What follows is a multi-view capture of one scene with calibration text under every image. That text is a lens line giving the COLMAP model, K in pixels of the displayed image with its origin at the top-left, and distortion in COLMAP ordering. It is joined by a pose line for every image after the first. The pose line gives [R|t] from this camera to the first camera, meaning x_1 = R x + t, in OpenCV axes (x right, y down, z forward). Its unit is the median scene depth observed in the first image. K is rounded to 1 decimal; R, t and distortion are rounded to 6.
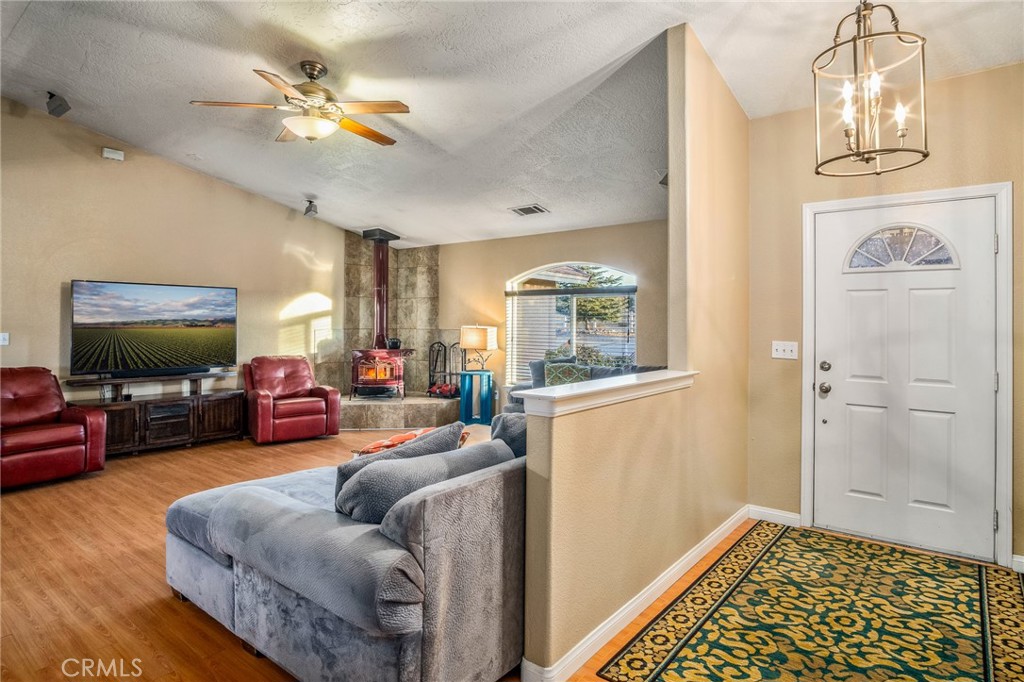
lens RADIAL K [[562.9, 0, 509.1], [0, 562.9, 336.1], [0, 0, 1]] dist [-0.027054, 0.000828]
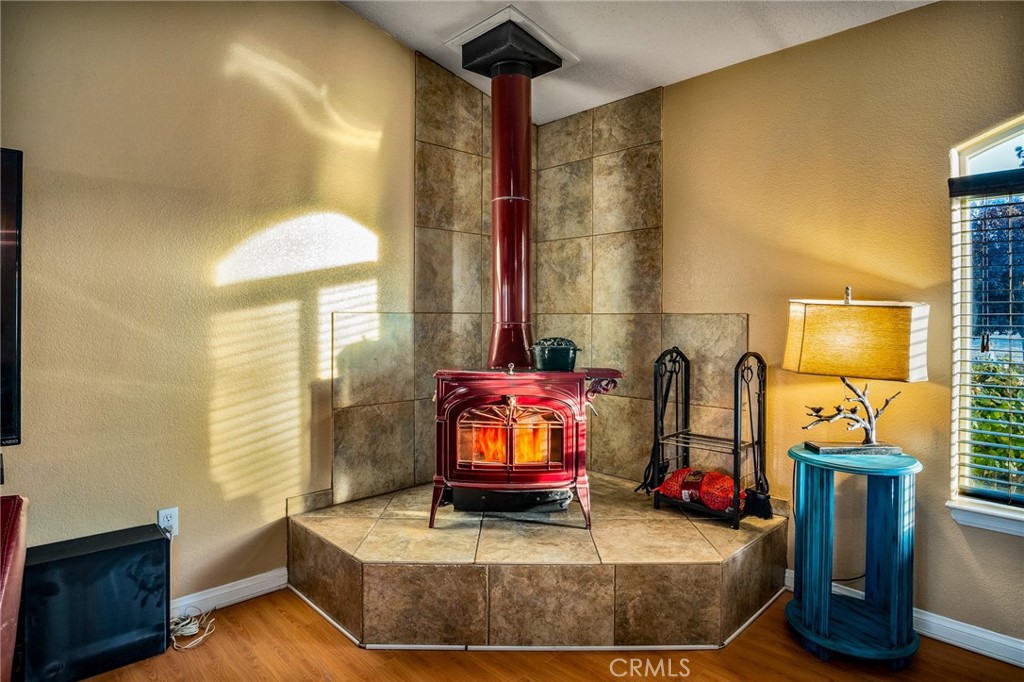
lens RADIAL K [[562.9, 0, 517.6], [0, 562.9, 336.3], [0, 0, 1]] dist [-0.027054, 0.000828]
pose [[0.994064, -0.002684, -0.108760, -0.187115], [0.003492, 0.999968, 0.007241, 0.000338], [0.108737, -0.007578, 0.994042, 0.646554]]
